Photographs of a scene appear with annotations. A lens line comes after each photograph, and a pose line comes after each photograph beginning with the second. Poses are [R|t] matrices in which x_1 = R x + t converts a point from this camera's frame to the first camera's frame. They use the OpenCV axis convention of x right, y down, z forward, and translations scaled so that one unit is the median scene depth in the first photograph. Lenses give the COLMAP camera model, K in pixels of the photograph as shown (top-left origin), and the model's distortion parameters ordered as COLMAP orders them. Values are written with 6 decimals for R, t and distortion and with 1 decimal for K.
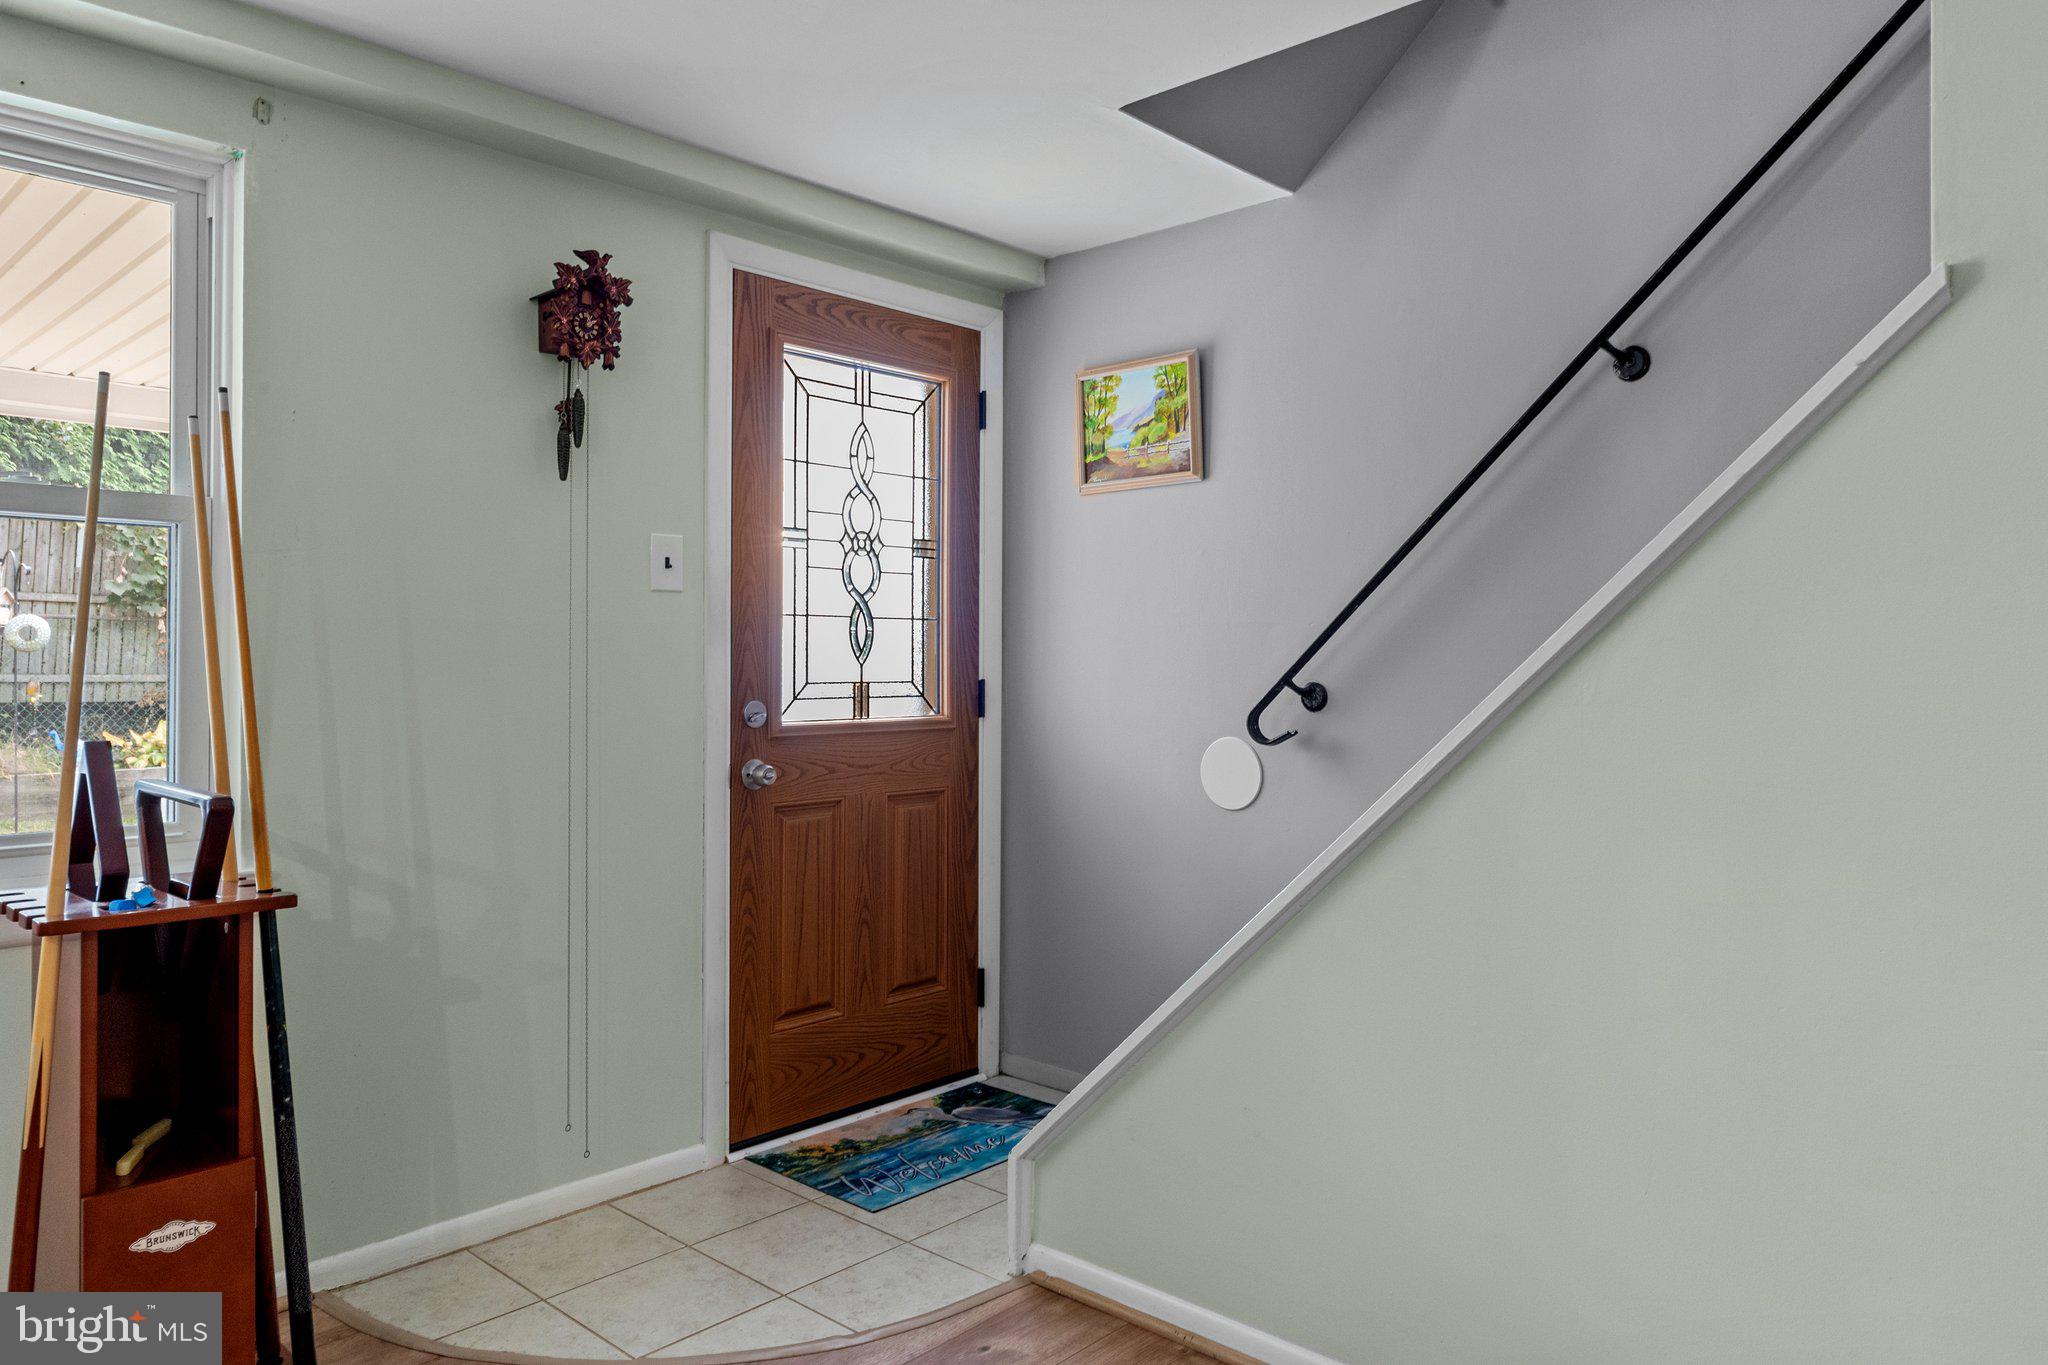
lens RADIAL K [[1358.2, 0, 1026.1], [0, 1358.2, 653.7], [0, 0, 1]] dist [0.000695, -0.000865]
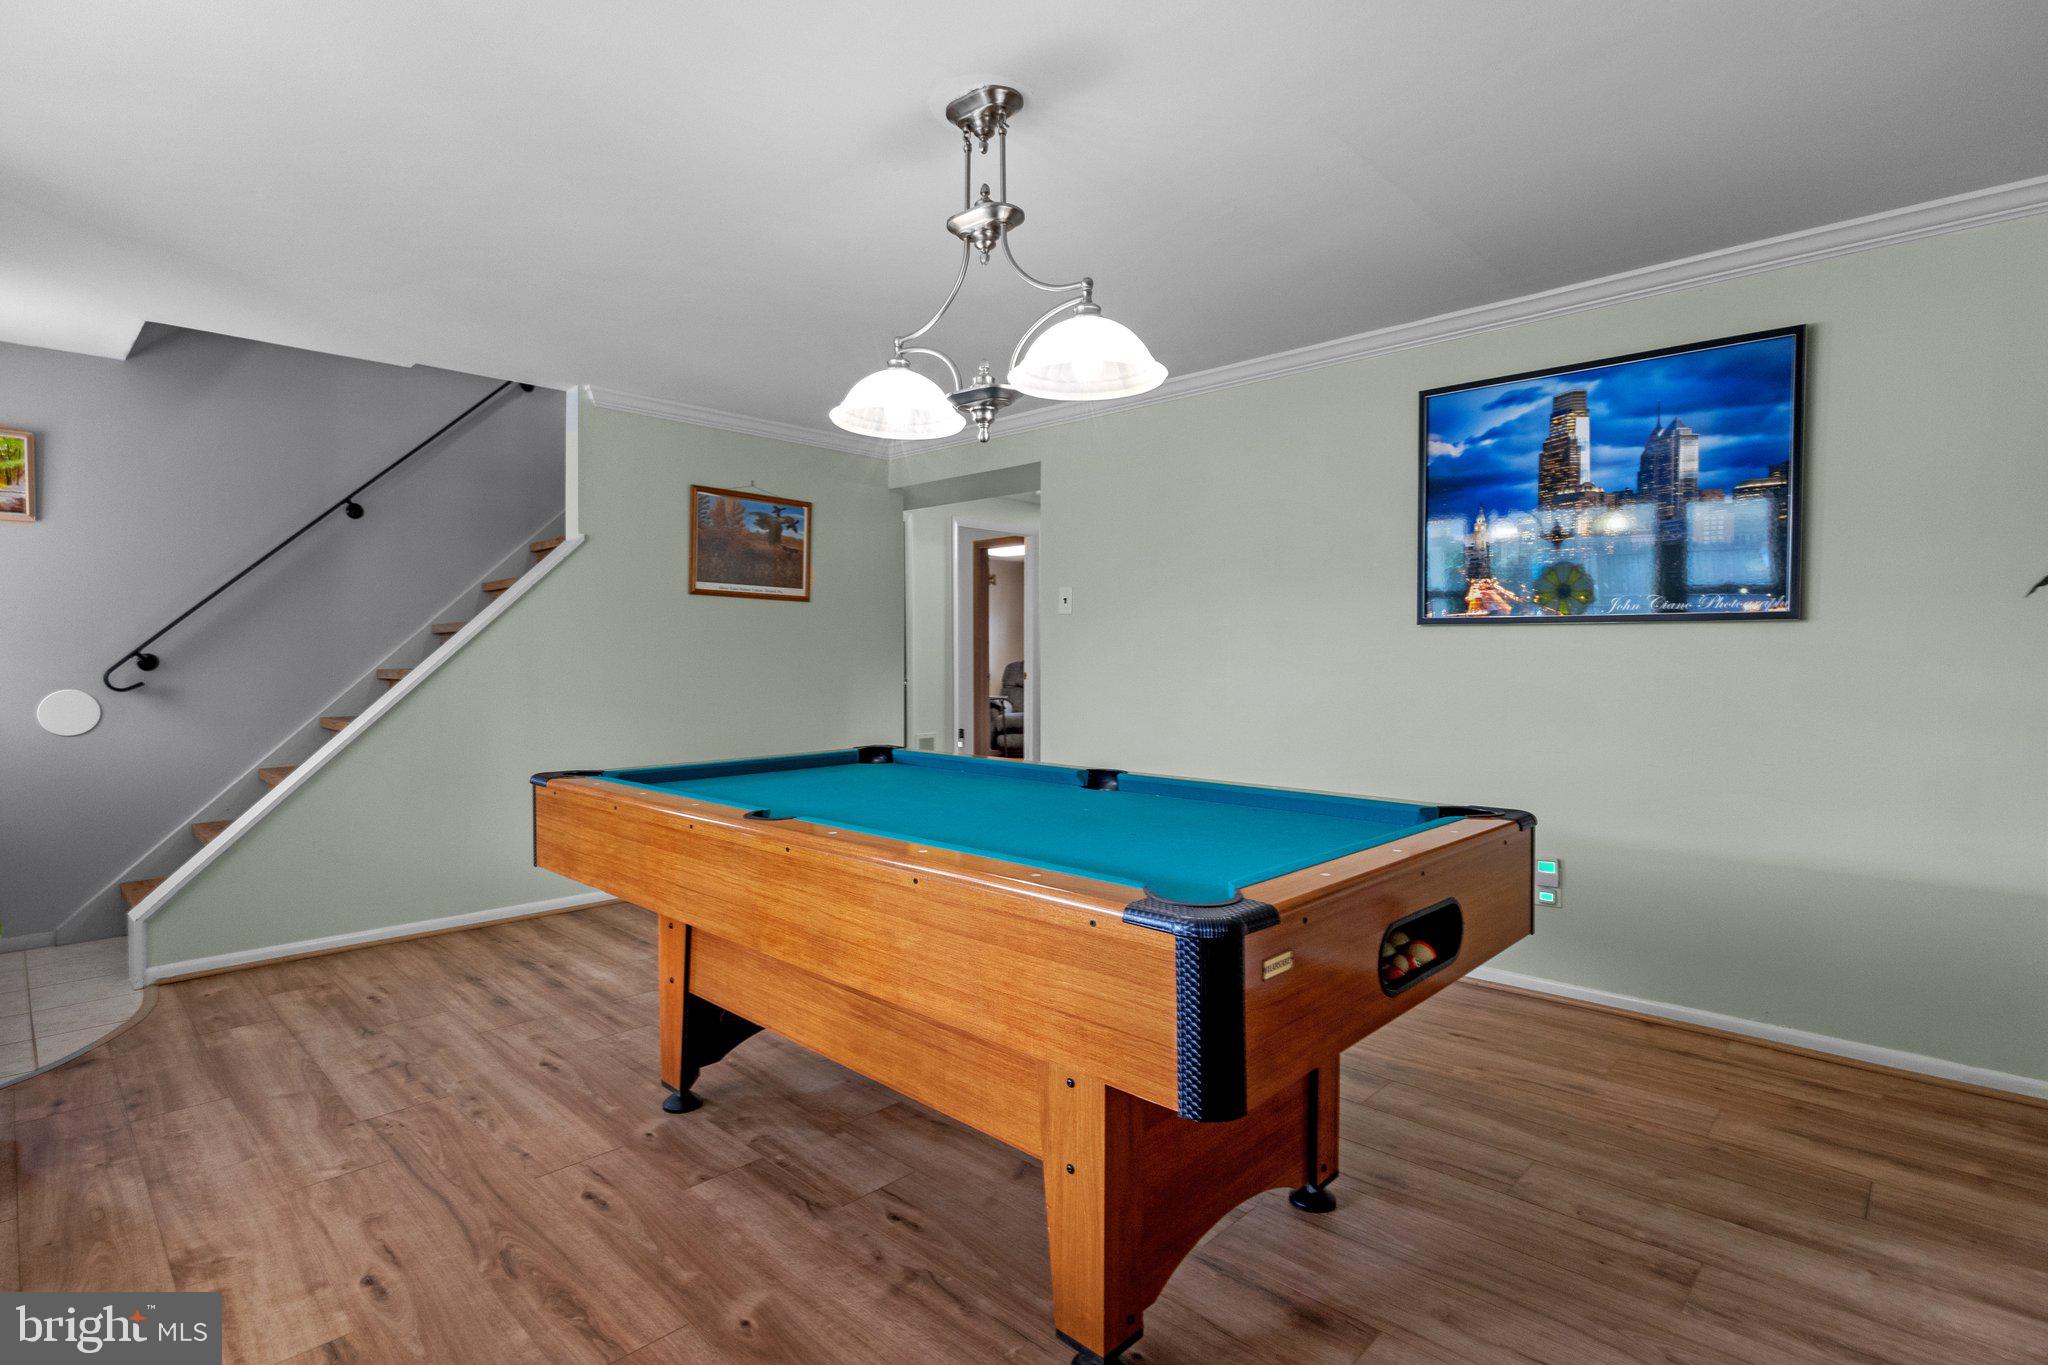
lens RADIAL K [[947.0, 0, 1030.8], [0, 947.0, 674.2], [0, 0, 1]] dist [-0.015299, 0.000357]
pose [[0.015343, -0.020736, 0.999667, -0.869708], [-0.008680, 0.999745, 0.020871, 0.011708], [-0.999845, -0.008997, 0.015159, -0.121753]]
